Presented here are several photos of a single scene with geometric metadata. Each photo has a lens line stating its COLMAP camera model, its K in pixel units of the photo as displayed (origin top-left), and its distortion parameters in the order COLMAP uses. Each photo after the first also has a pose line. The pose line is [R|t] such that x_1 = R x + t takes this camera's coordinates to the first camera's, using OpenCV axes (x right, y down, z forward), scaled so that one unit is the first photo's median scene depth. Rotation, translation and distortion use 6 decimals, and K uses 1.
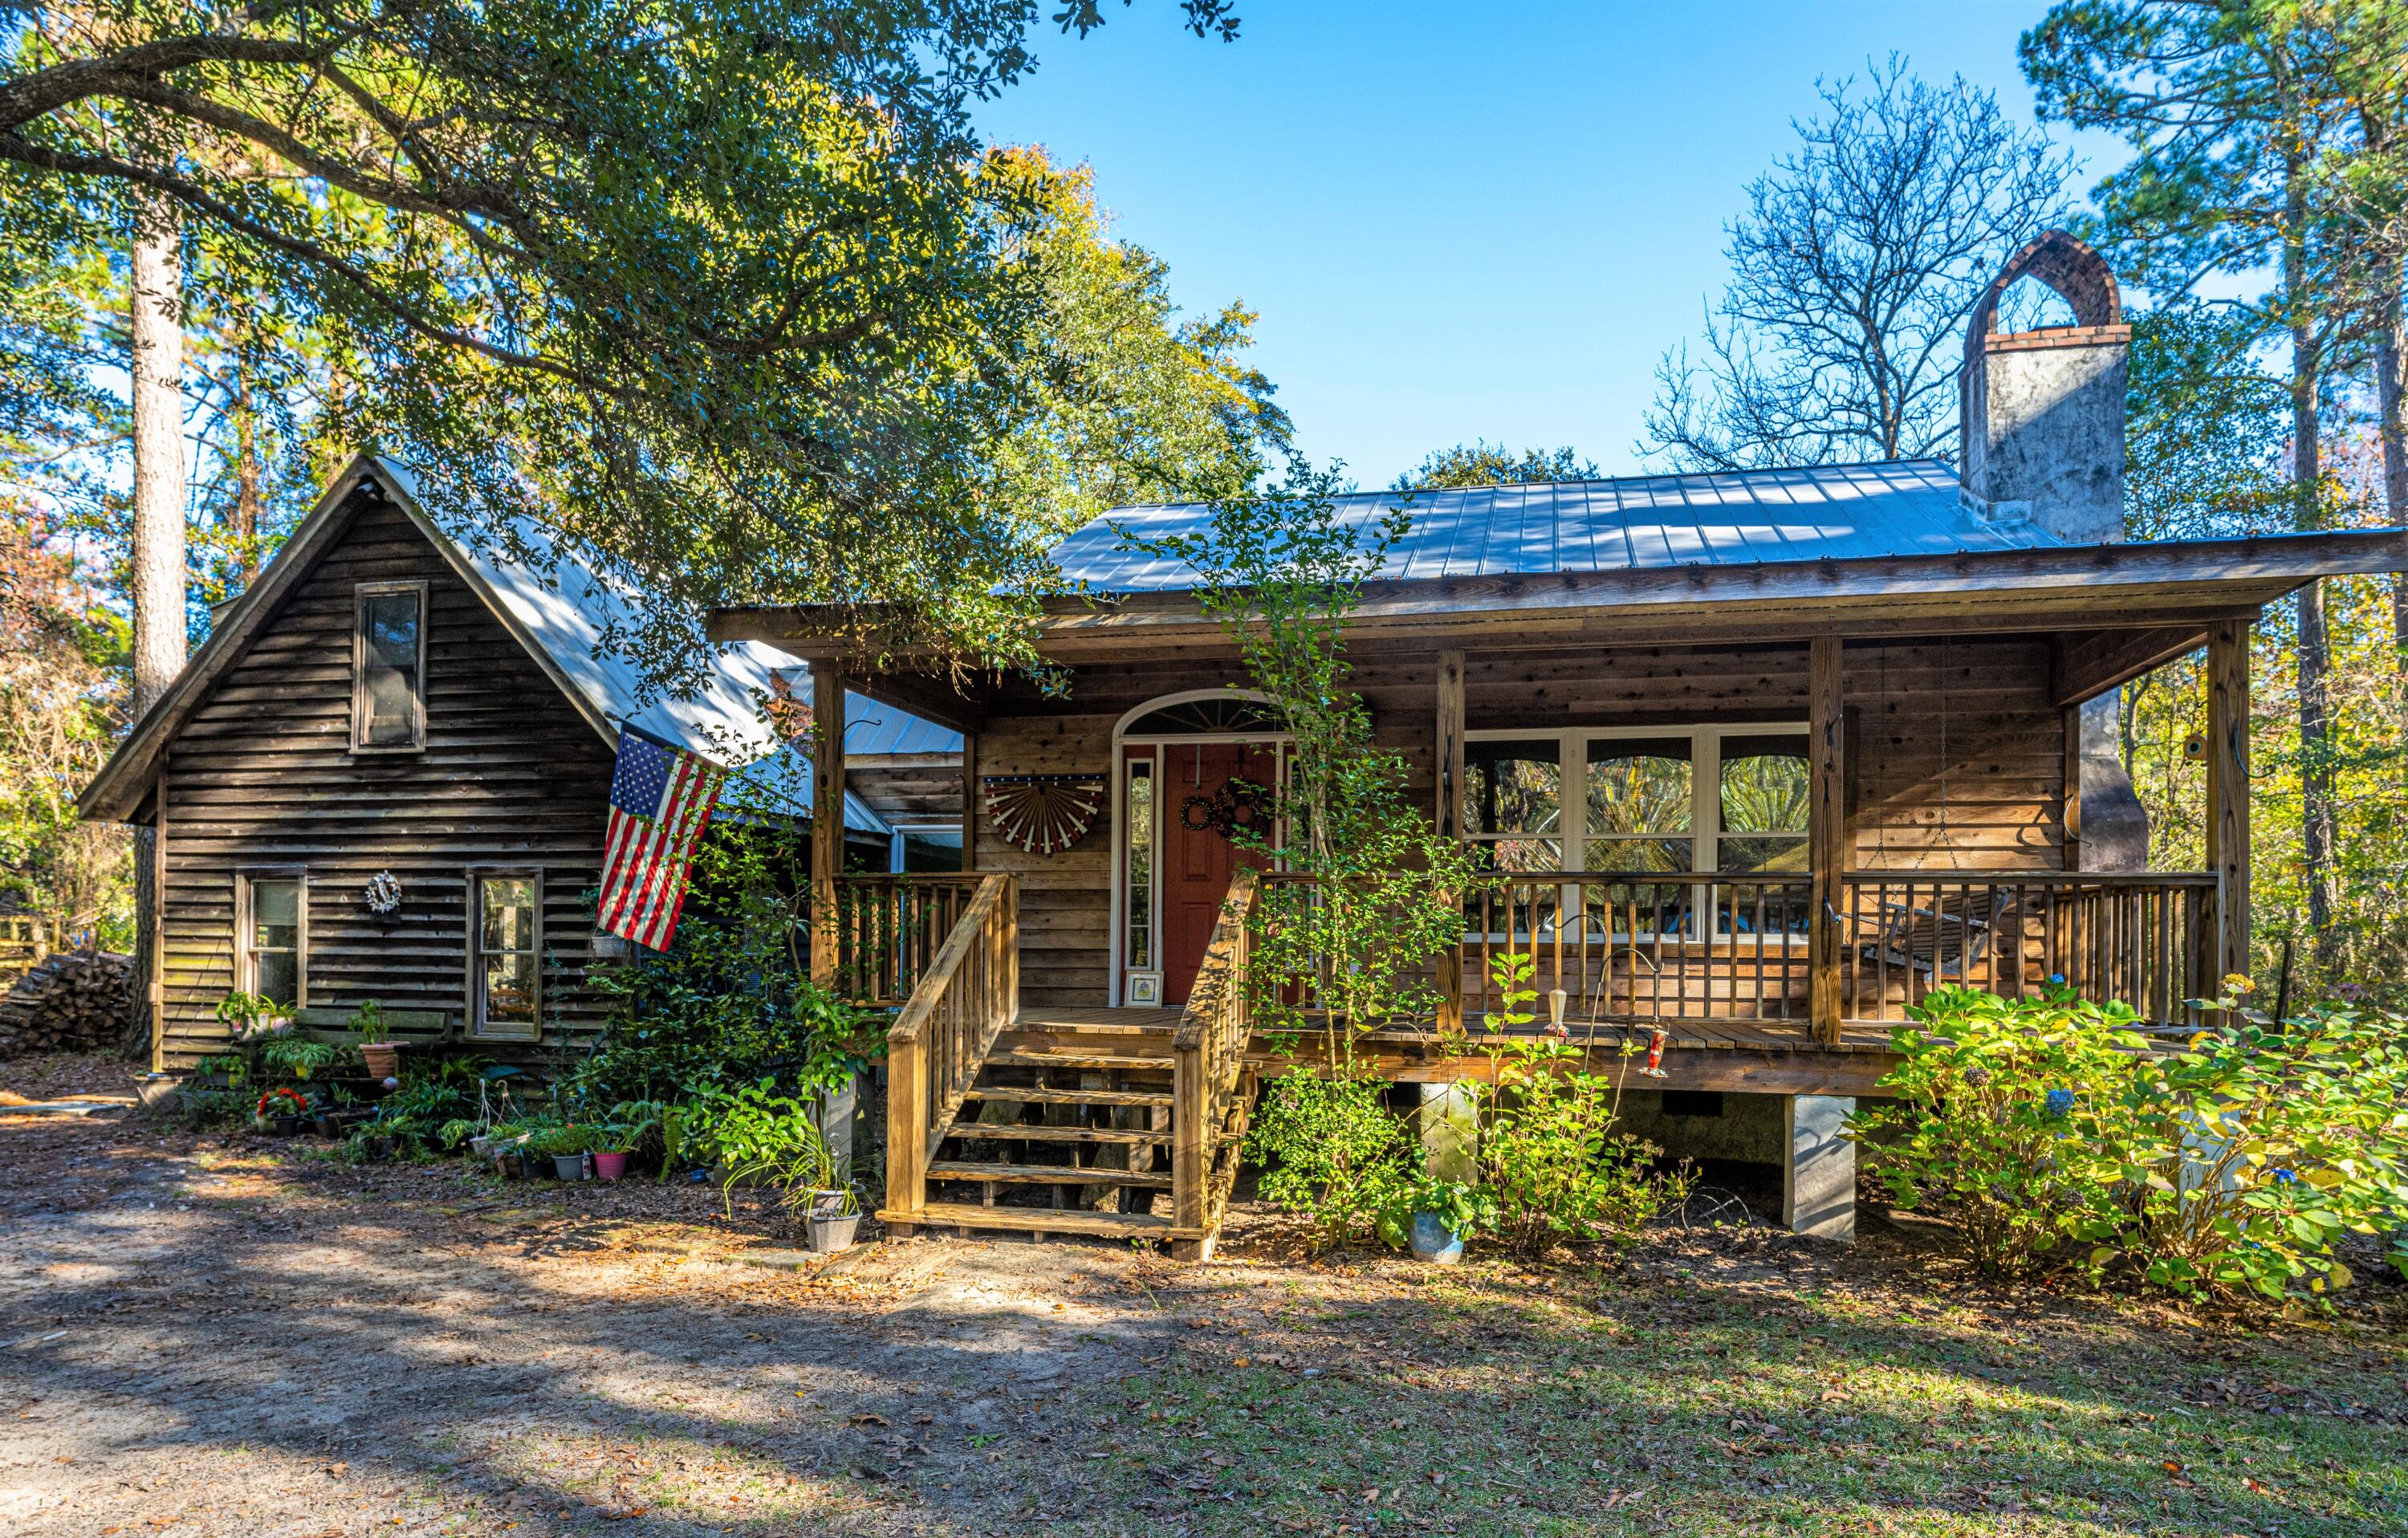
lens RADIAL K [[1252.8, 0, 1204.8], [0, 1252.8, 849.2], [0, 0, 1]] dist [0.001732, 0.002645]
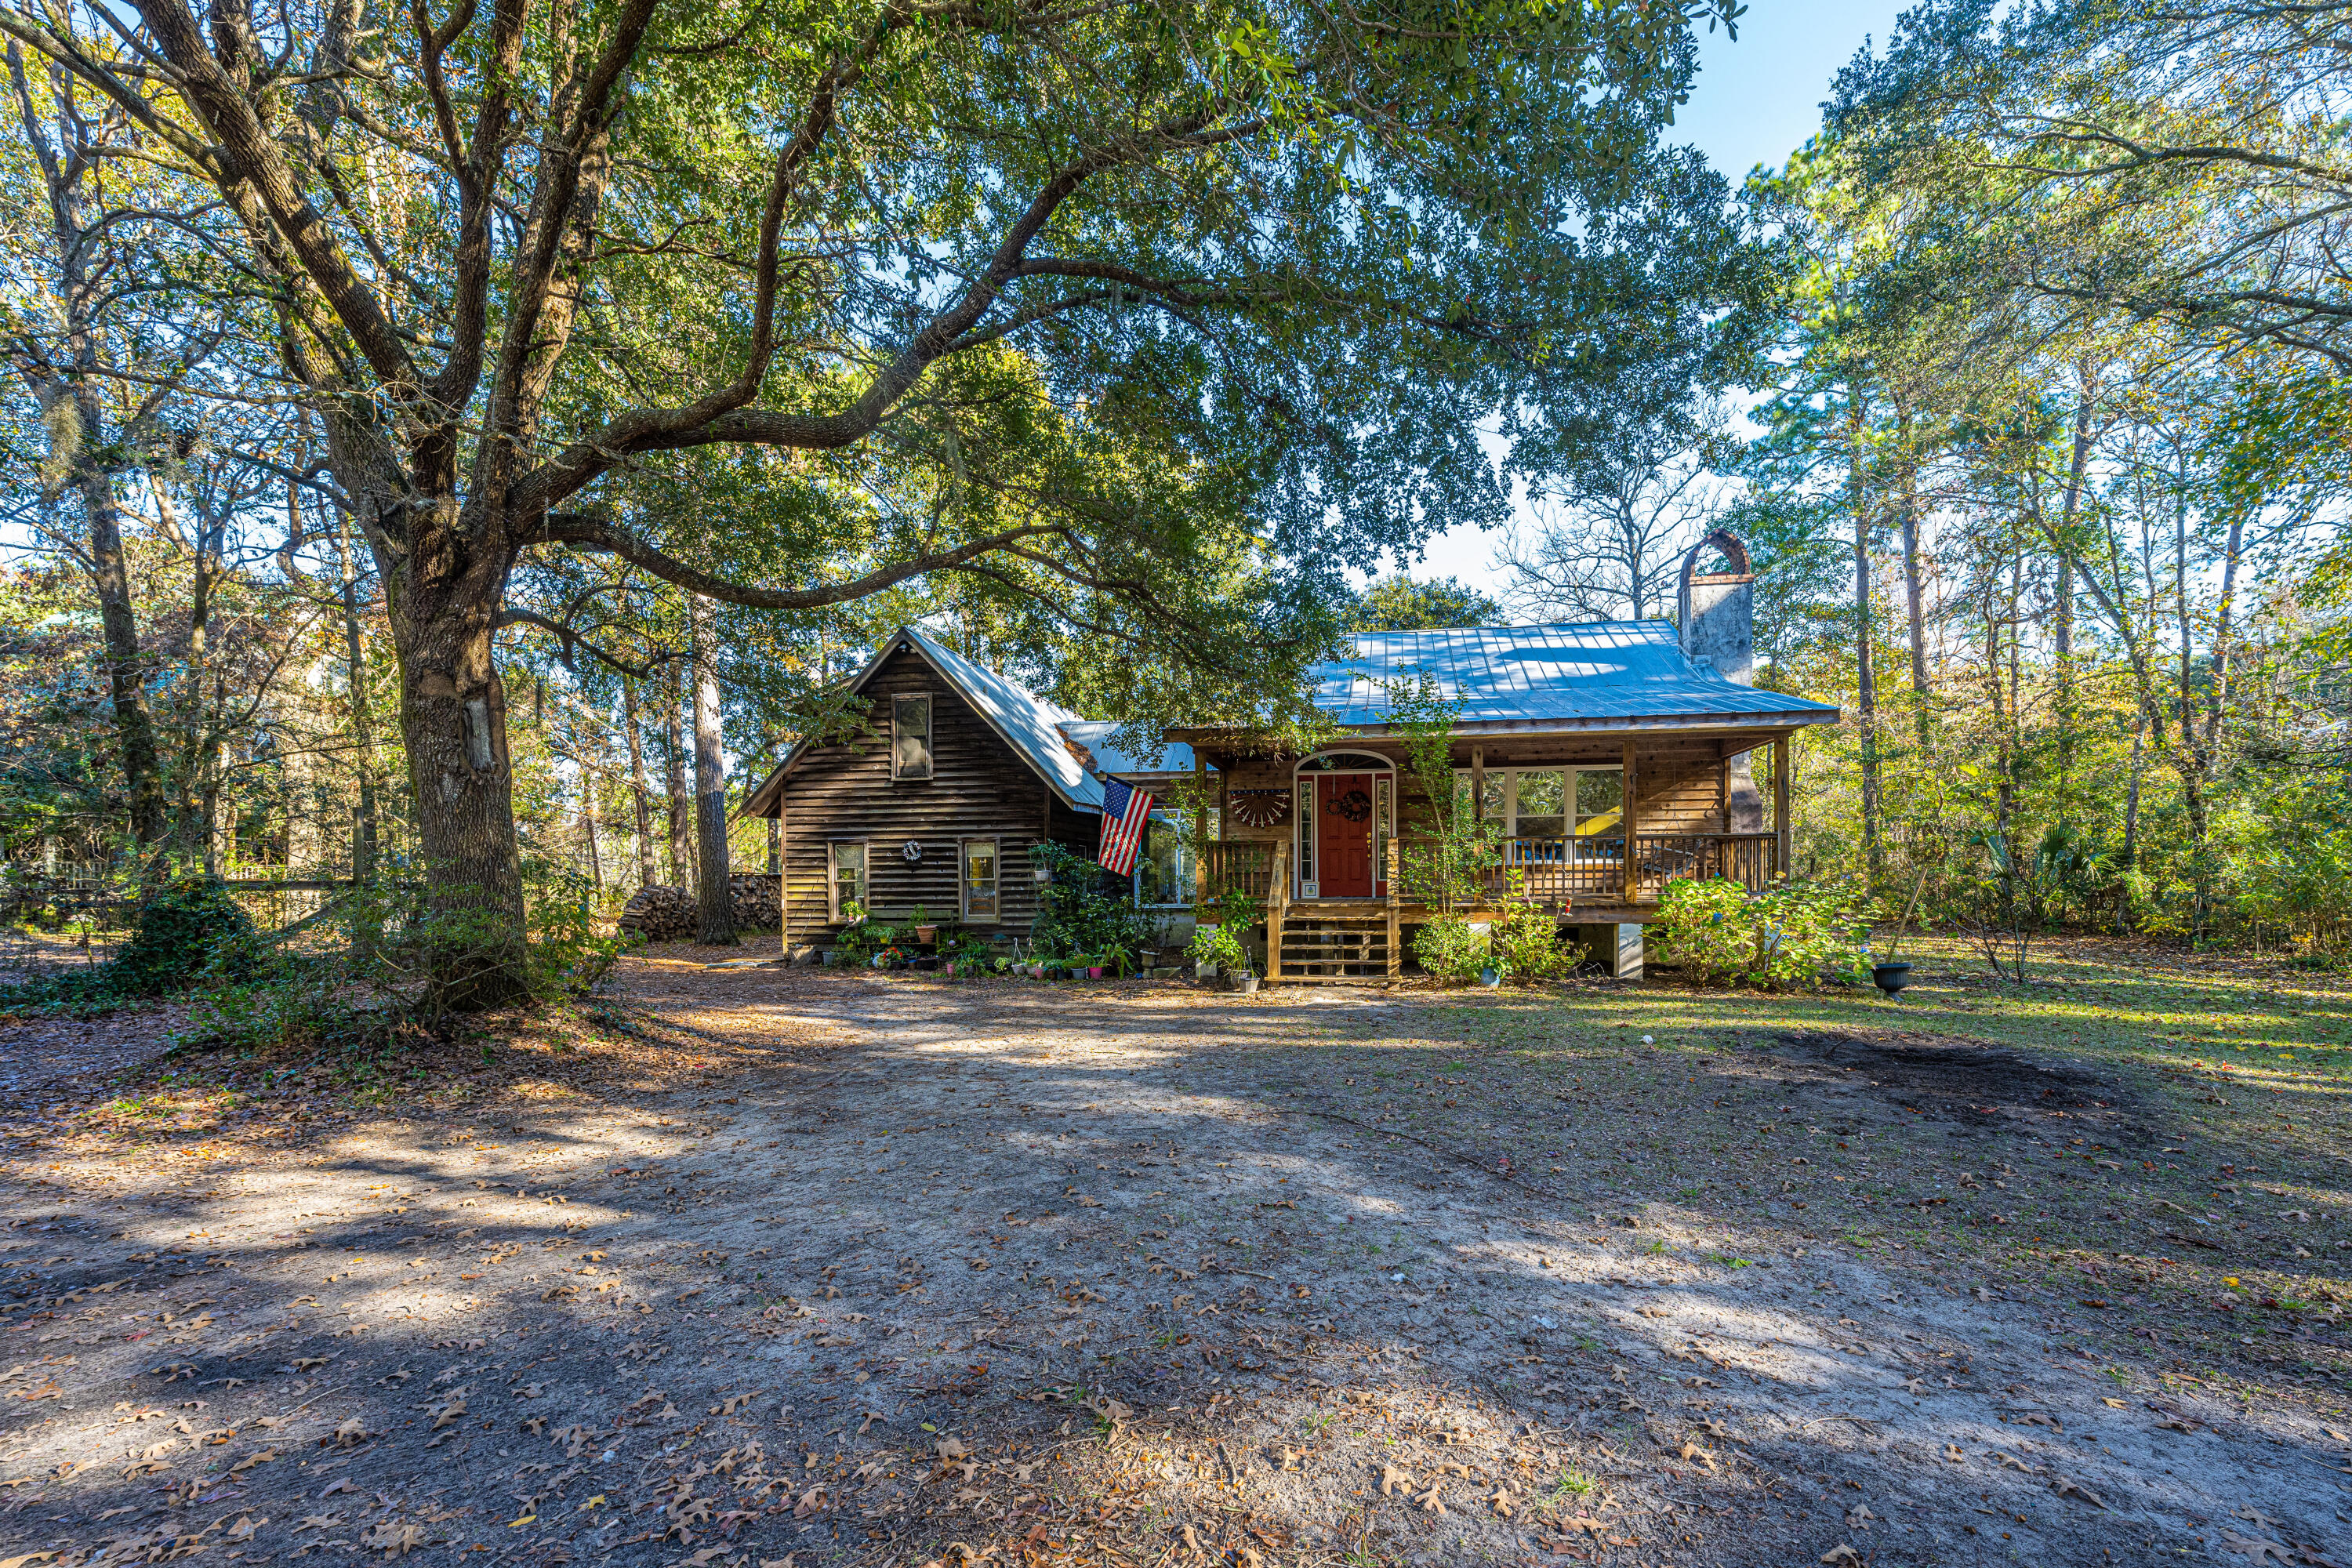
lens RADIAL K [[960.0, 0, 1172.5], [0, 960.0, 818.0], [0, 0, 1]] dist [-0.000694, -0.000066]
pose [[0.997825, -0.016089, 0.063919, -0.381142], [0.014755, 0.999664, 0.021296, -0.048599], [-0.064240, -0.020307, 0.997728, -0.603391]]
